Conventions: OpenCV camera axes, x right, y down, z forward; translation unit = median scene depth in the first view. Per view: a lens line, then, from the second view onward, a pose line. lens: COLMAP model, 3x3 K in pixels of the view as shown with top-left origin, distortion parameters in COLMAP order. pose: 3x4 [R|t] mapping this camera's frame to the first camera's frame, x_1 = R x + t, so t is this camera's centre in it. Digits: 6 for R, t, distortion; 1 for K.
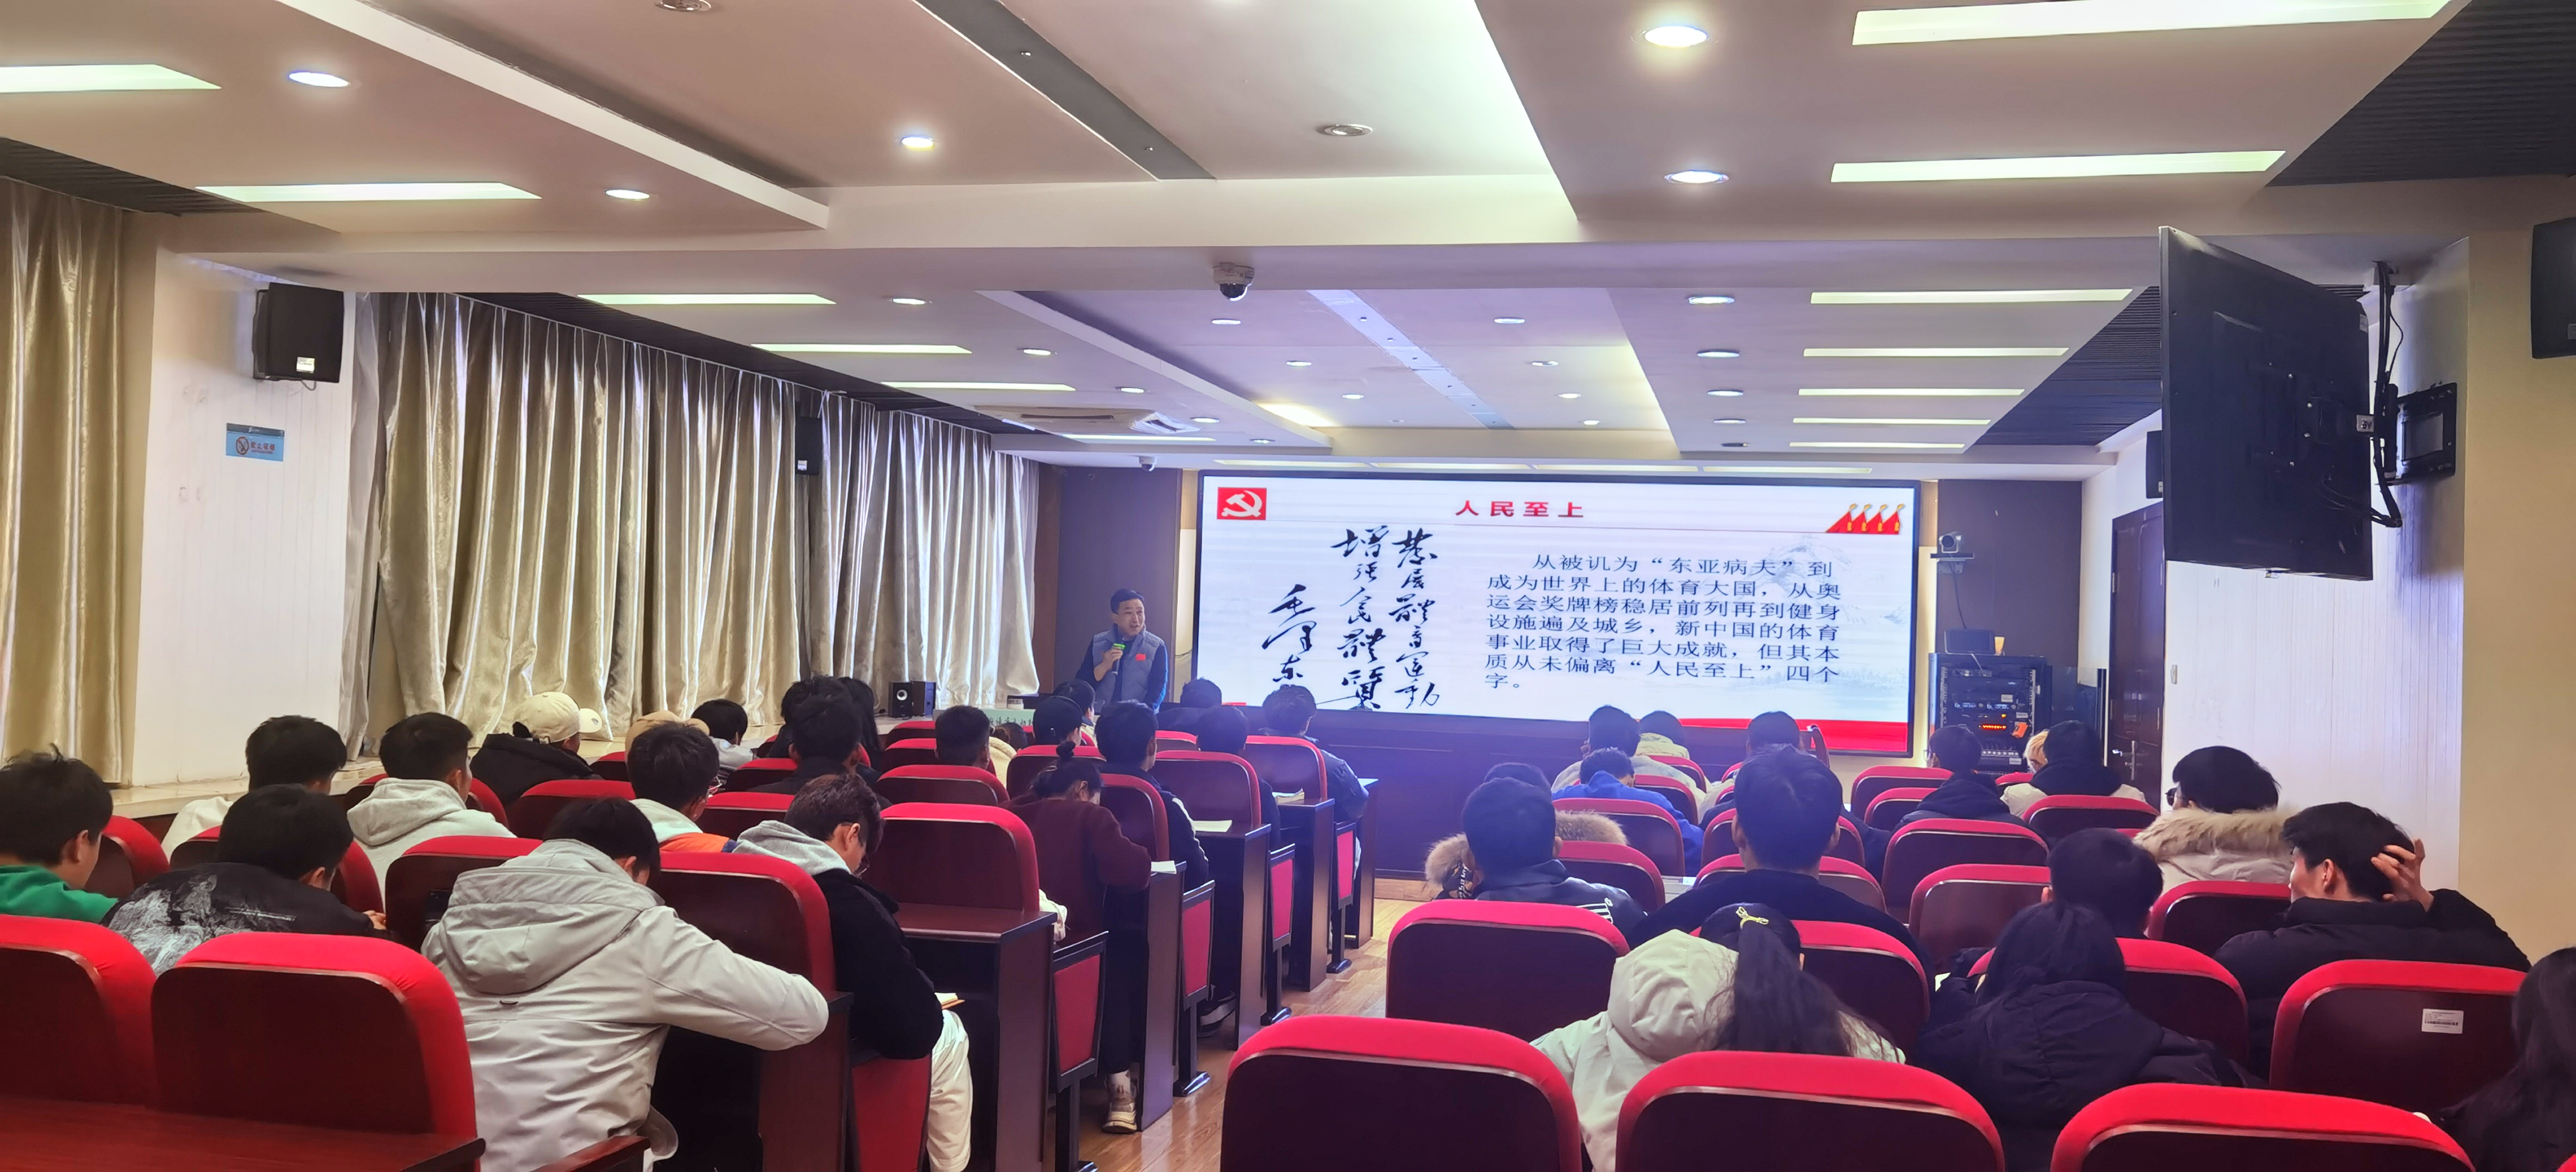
lens RADIAL K [[1982.4, 0, 1288.0], [0, 1982.4, 586.0], [0, 0, 1]] dist [0.000411, -0.054961]
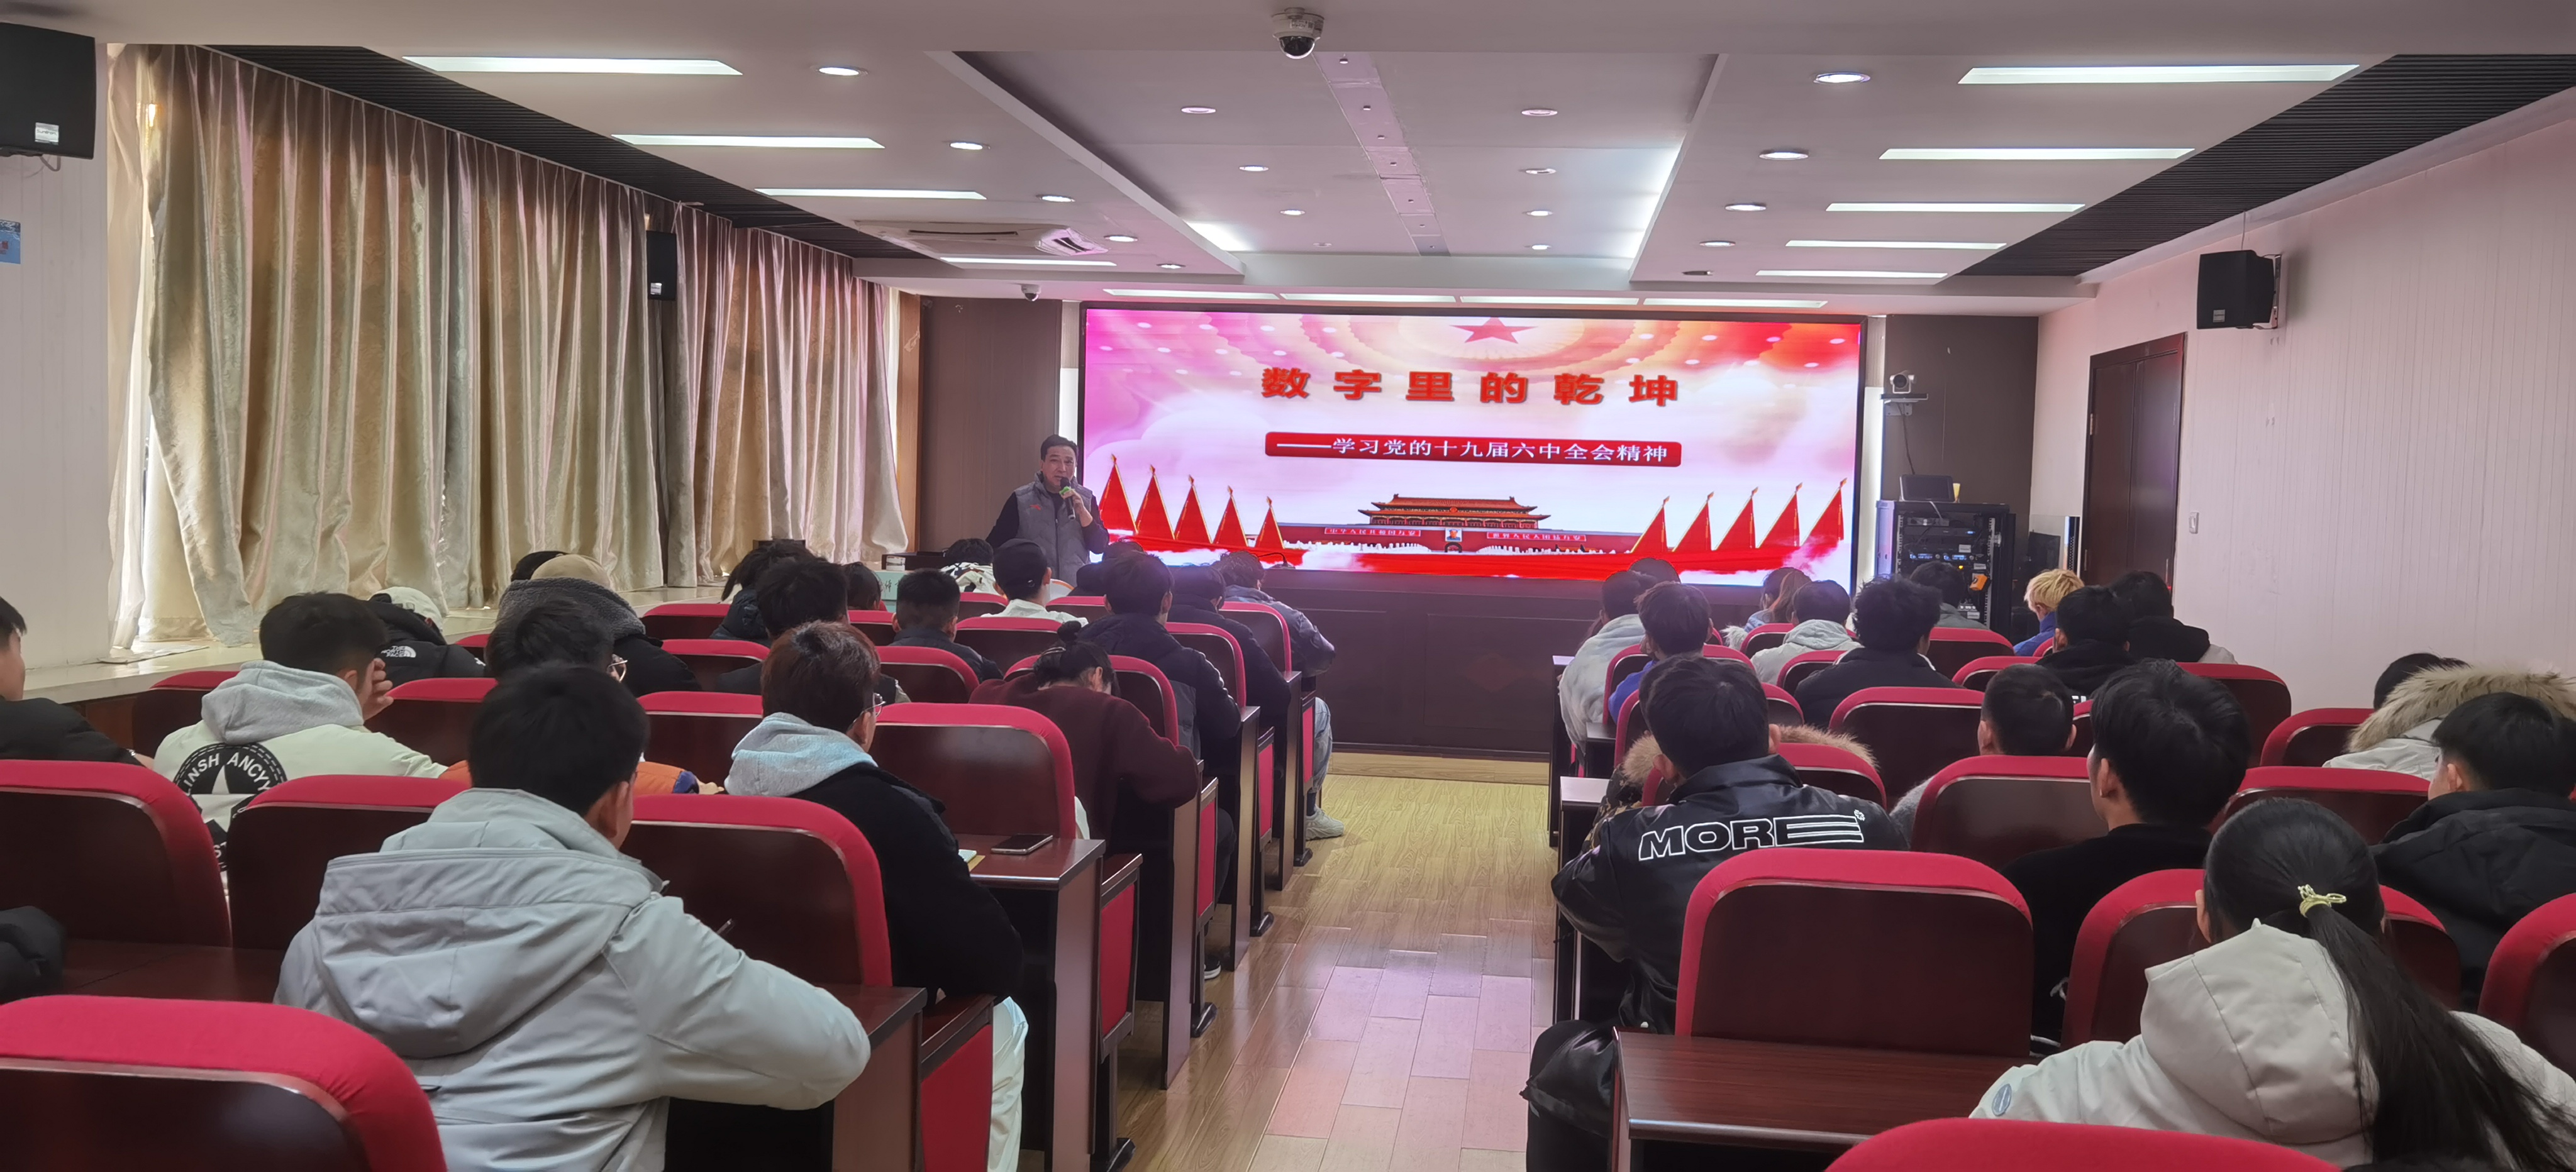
lens RADIAL K [[1982.4, 0, 1288.0], [0, 1982.4, 586.0], [0, 0, 1]] dist [0.000411, -0.054961]
pose [[0.995049, -0.009327, 0.098948, -0.066578], [0.001722, 0.997055, 0.076671, 0.002375], [-0.099372, -0.076121, 0.992134, 0.130251]]
